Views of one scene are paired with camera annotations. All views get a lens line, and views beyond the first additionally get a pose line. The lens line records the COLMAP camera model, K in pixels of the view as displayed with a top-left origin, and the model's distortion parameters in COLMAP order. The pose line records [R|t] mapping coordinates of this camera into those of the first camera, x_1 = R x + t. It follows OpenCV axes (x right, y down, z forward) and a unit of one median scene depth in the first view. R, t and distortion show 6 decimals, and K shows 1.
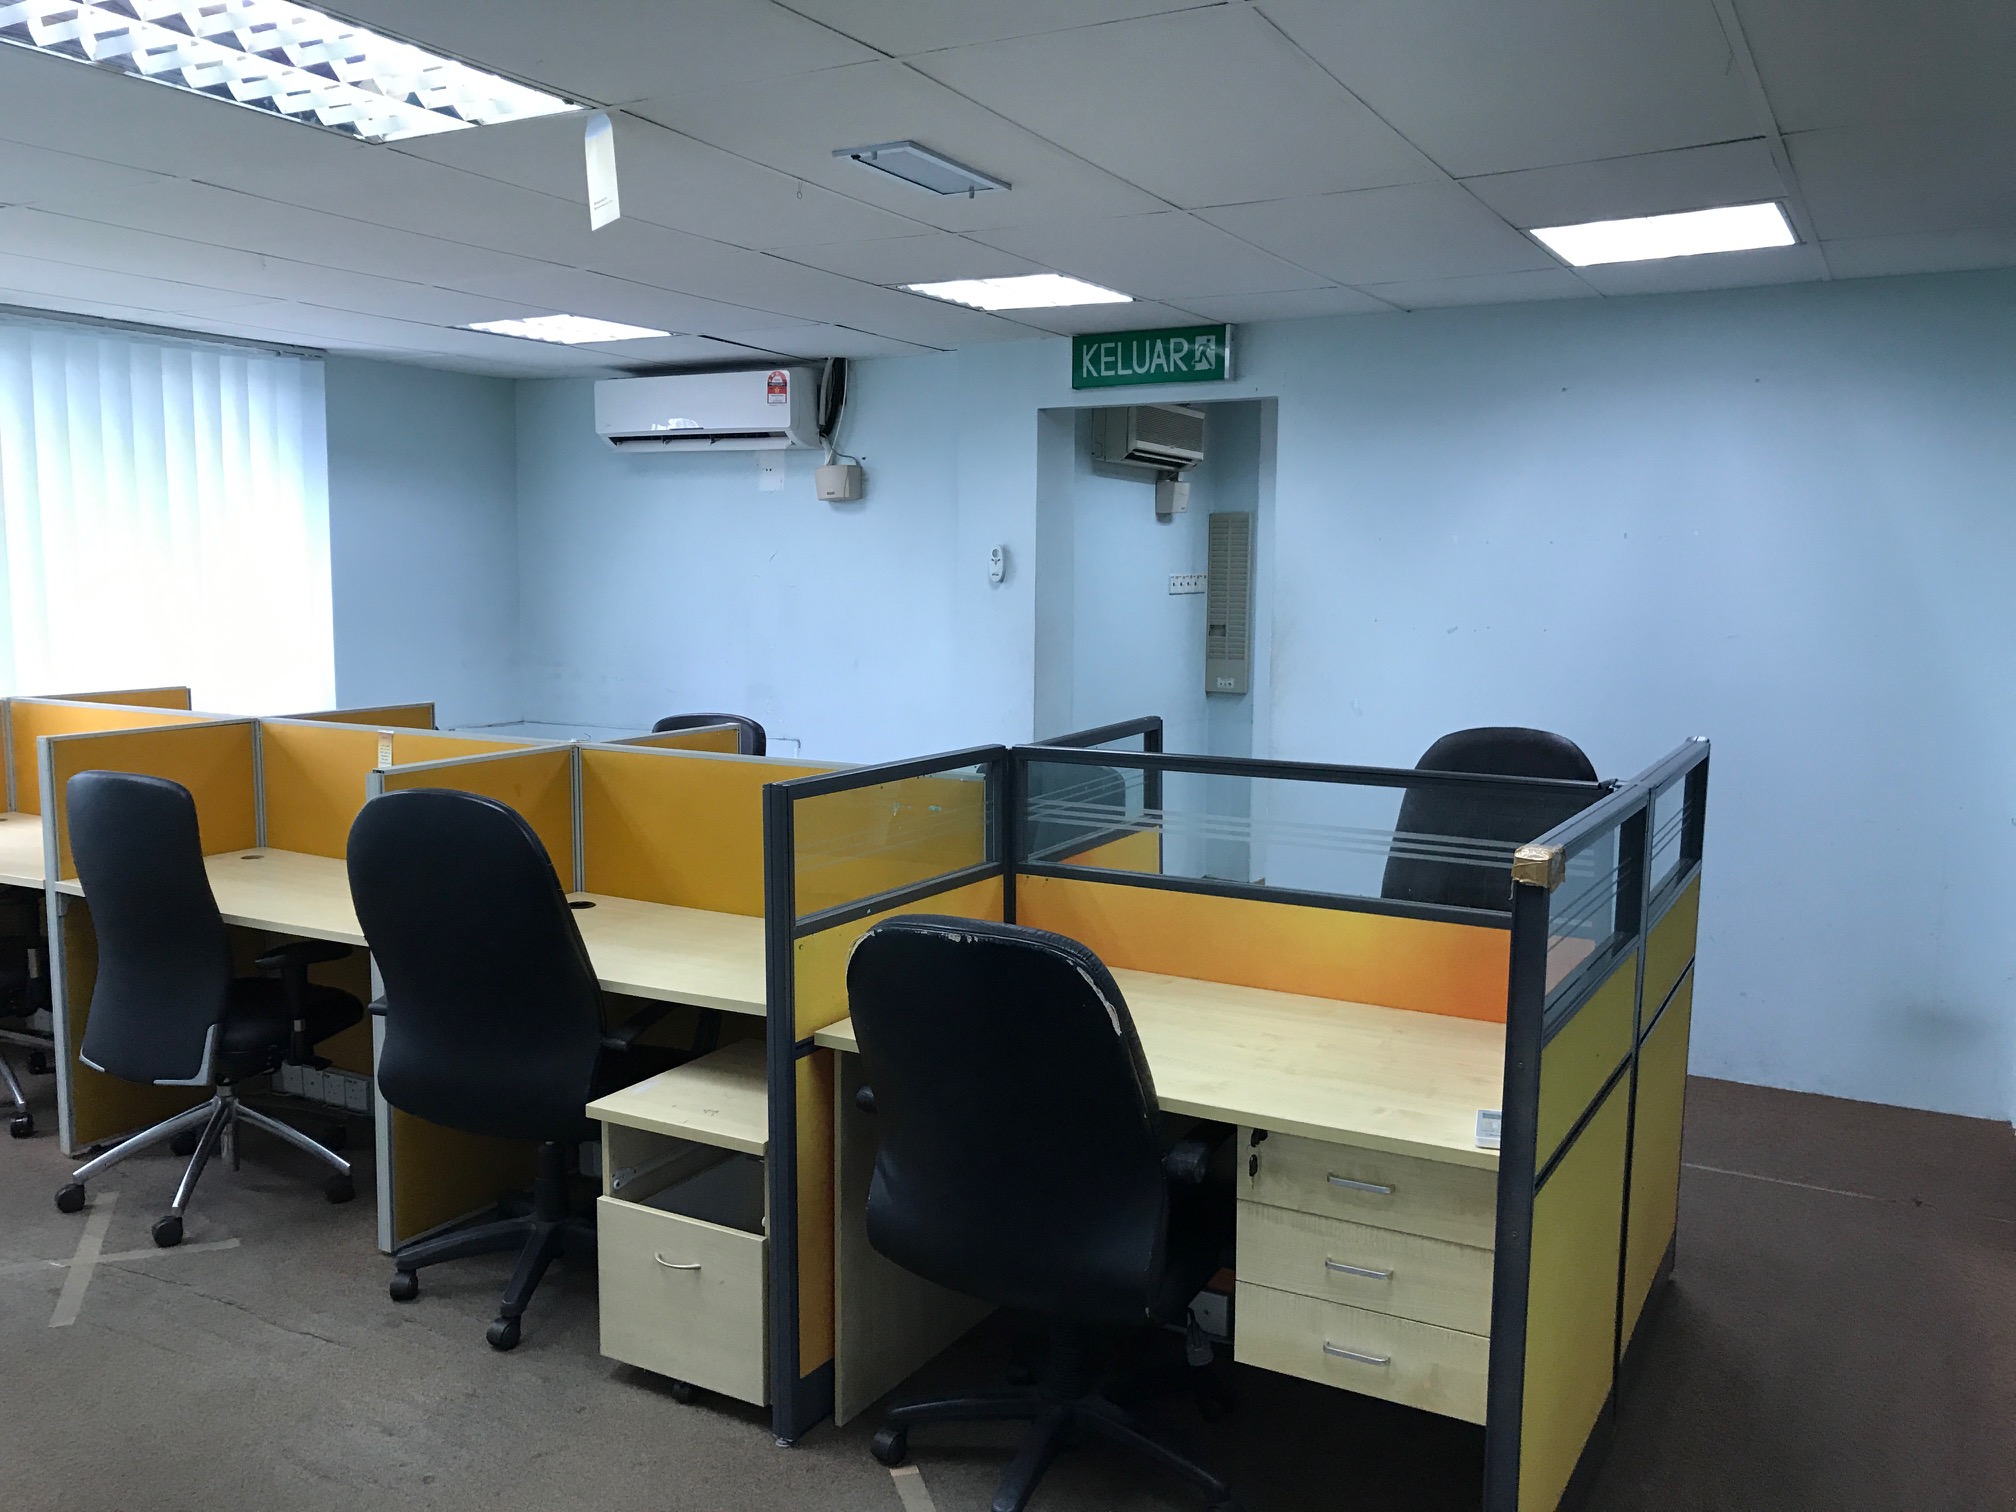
lens RADIAL K [[1632.0, 0, 985.1], [0, 1632.0, 740.3], [0, 0, 1]] dist [0.025982, -0.008137]
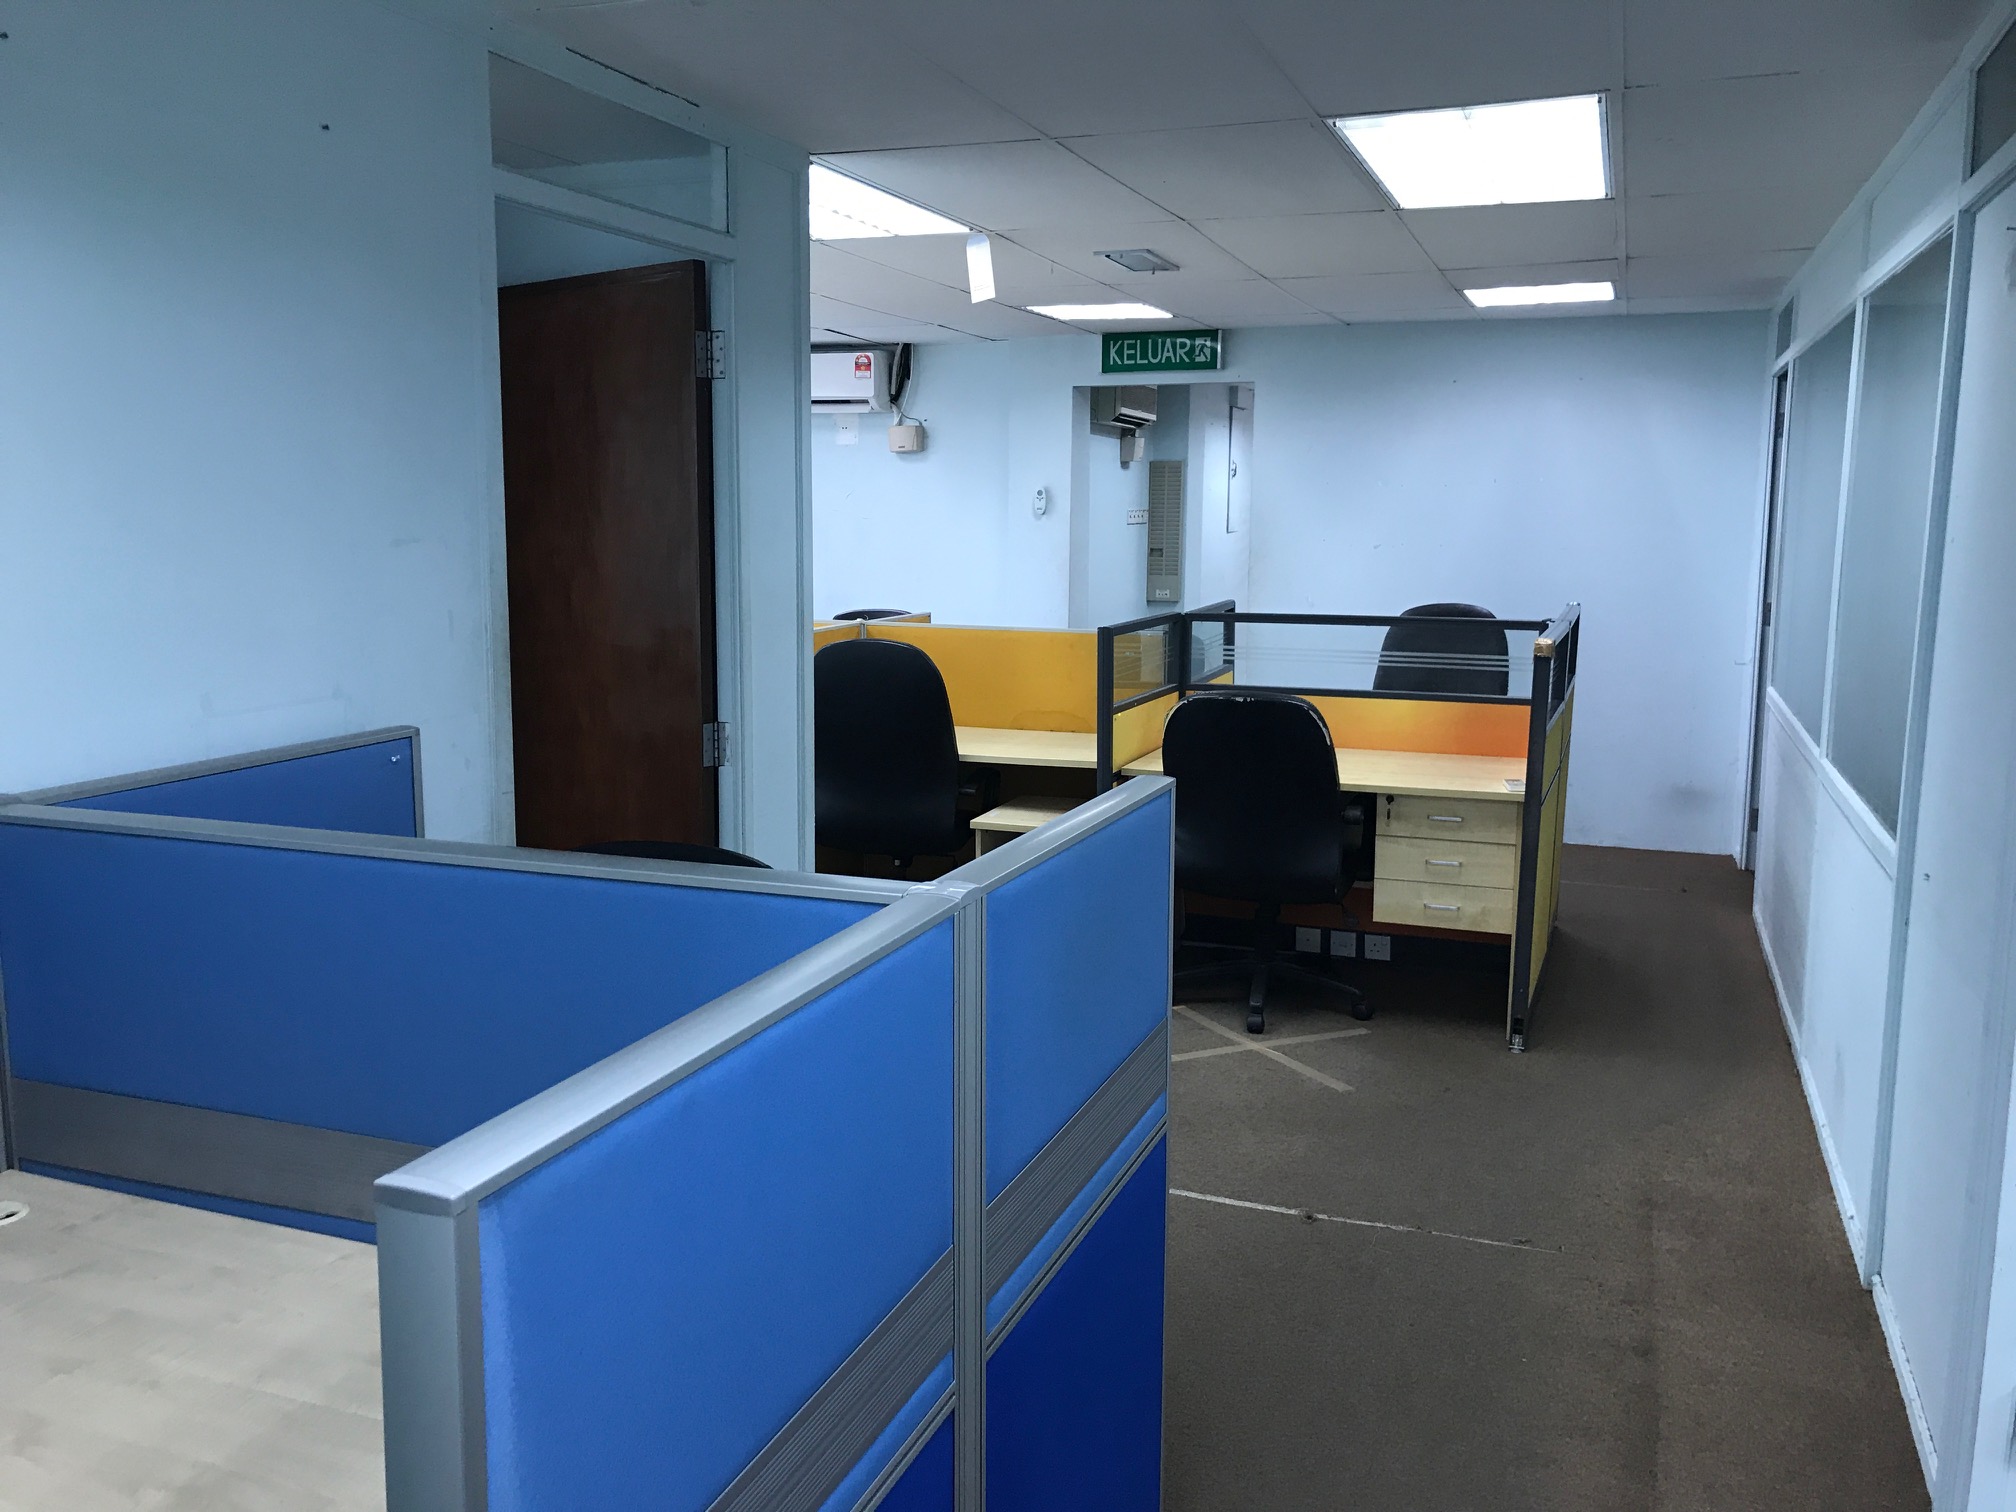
lens RADIAL K [[1669.3, 0, 1004.9], [0, 1669.3, 728.7], [0, 0, 1]] dist [0.073694, -0.069201]
pose [[0.985790, -0.024954, 0.166119, -0.271230], [0.020359, 0.999363, 0.029312, 0.041611], [-0.166745, -0.025513, 0.985670, -0.386780]]
